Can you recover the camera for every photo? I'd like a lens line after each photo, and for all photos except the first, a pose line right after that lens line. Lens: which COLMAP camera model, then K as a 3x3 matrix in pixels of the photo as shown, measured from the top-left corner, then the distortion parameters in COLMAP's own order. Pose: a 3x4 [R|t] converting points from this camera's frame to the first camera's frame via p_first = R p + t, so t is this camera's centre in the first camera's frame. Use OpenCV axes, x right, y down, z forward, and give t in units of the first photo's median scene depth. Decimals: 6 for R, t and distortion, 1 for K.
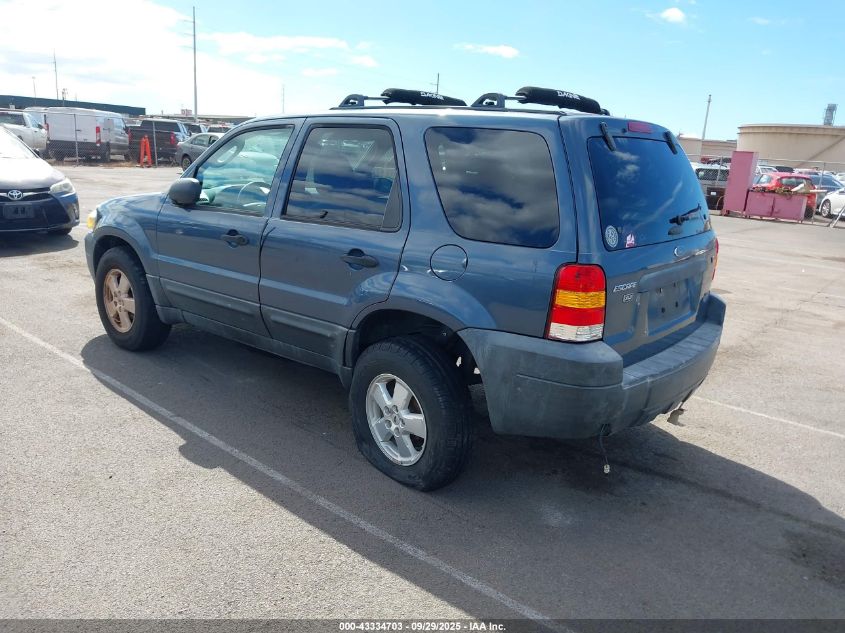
lens RADIAL K [[659.8, 0, 422.5], [0, 659.8, 286.2], [0, 0, 1]] dist [0.000974, 0.000463]
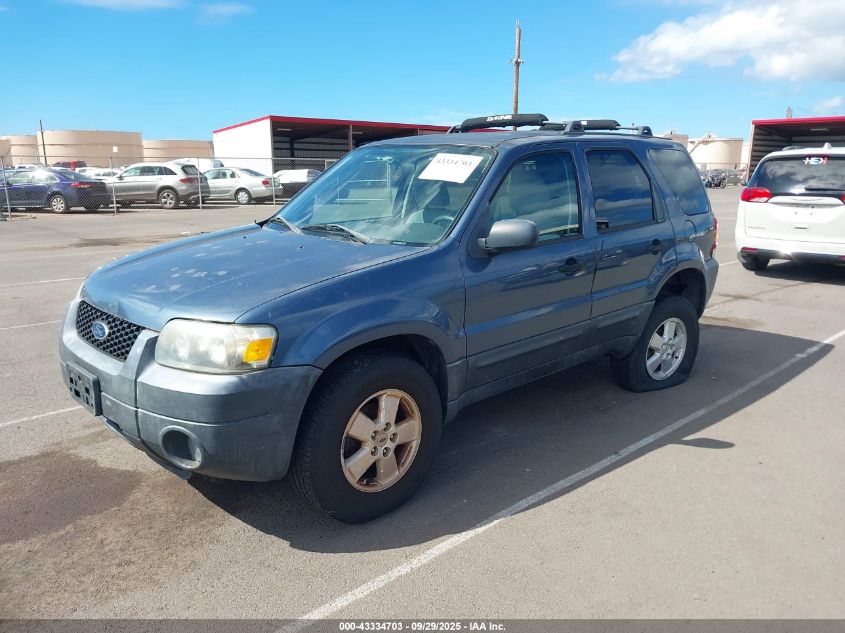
lens RADIAL K [[675.1, 0, 422.5], [0, 675.1, 316.5], [0, 0, 1]] dist [-0.006968, 0.005059]
pose [[0.106398, -0.266228, 0.958020, -1.496037], [0.193389, 0.950631, 0.242696, -0.331522], [-0.975336, 0.159448, 0.152631, 1.268689]]
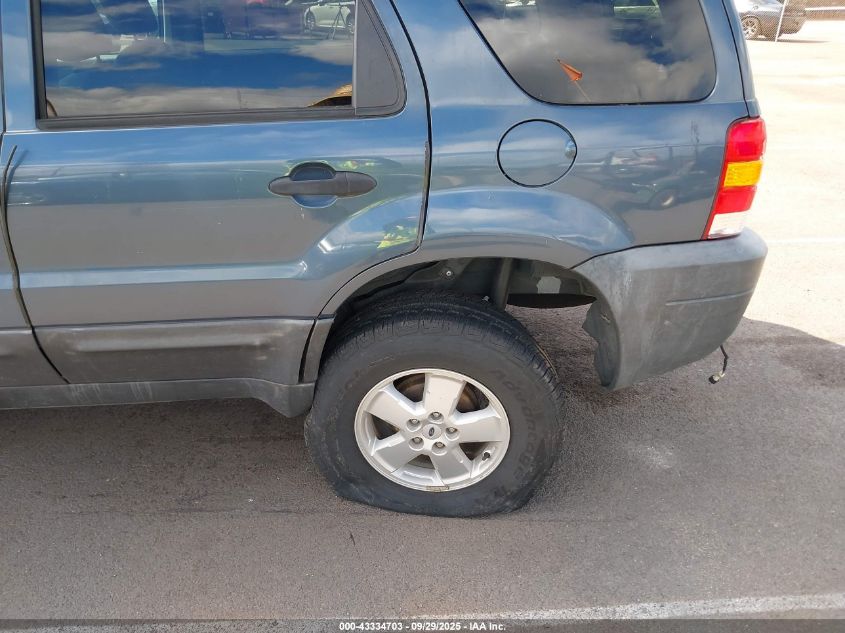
lens RADIAL K [[675.1, 0, 422.5], [0, 675.1, 316.5], [0, 0, 1]] dist [-0.006968, 0.005059]
pose [[0.725728, -0.346030, 0.594627, -0.373991], [0.170370, 0.927778, 0.331967, -0.102628], [-0.666553, -0.139611, 0.732268, 0.558445]]
